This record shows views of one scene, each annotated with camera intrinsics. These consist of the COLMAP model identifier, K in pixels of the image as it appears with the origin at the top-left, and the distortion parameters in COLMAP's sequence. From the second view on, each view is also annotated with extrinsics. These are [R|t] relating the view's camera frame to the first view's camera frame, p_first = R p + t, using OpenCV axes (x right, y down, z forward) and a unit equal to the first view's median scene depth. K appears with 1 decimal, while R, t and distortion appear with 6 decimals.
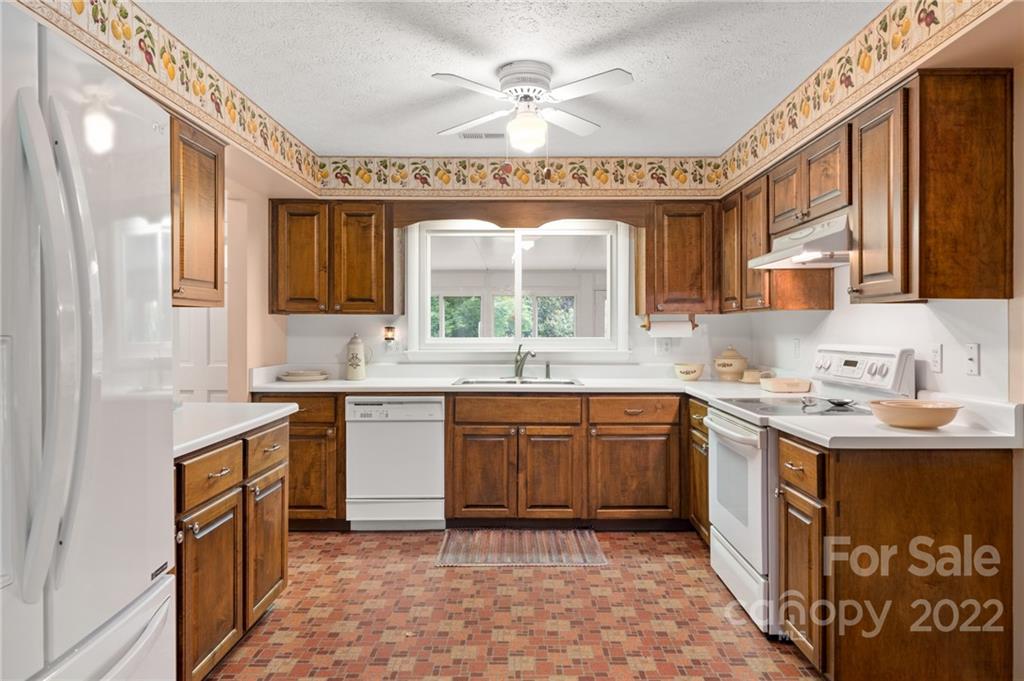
lens RADIAL K [[616.9, 0, 512.3], [0, 616.9, 336.1], [0, 0, 1]] dist [0.004629, -0.001196]
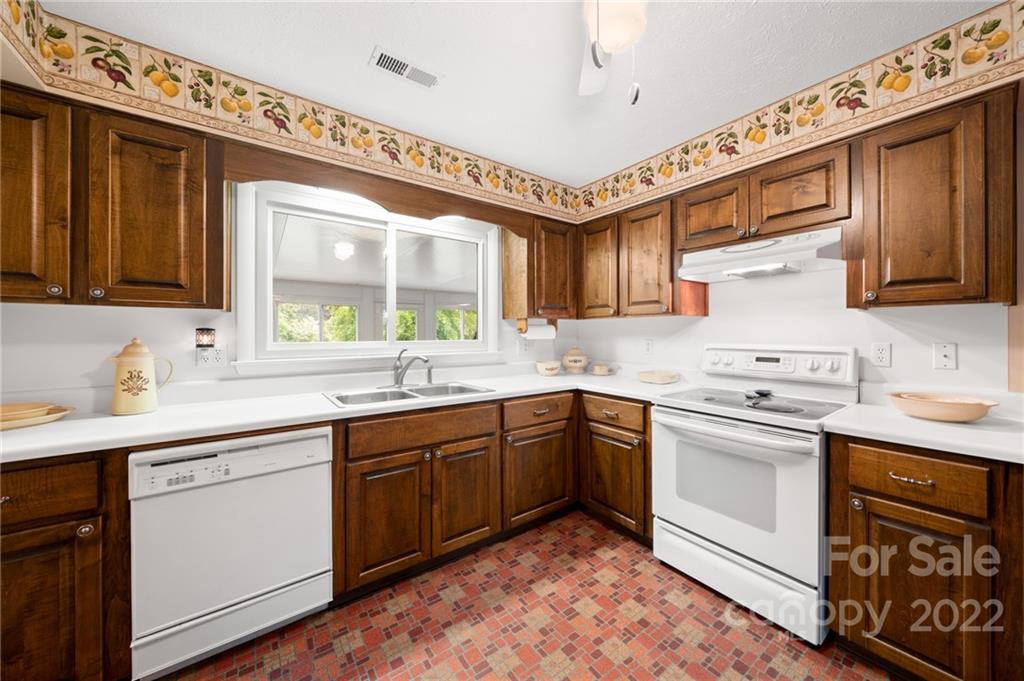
lens RADIAL K [[354.4, 0, 516.2], [0, 354.4, 334.4], [0, 0, 1]] dist [-0.005320, 0.000206]
pose [[0.789731, -0.003424, 0.613443, -0.184170], [0.007394, 0.999965, -0.003937, -0.004389], [-0.613408, 0.007645, 0.789729, 0.526809]]
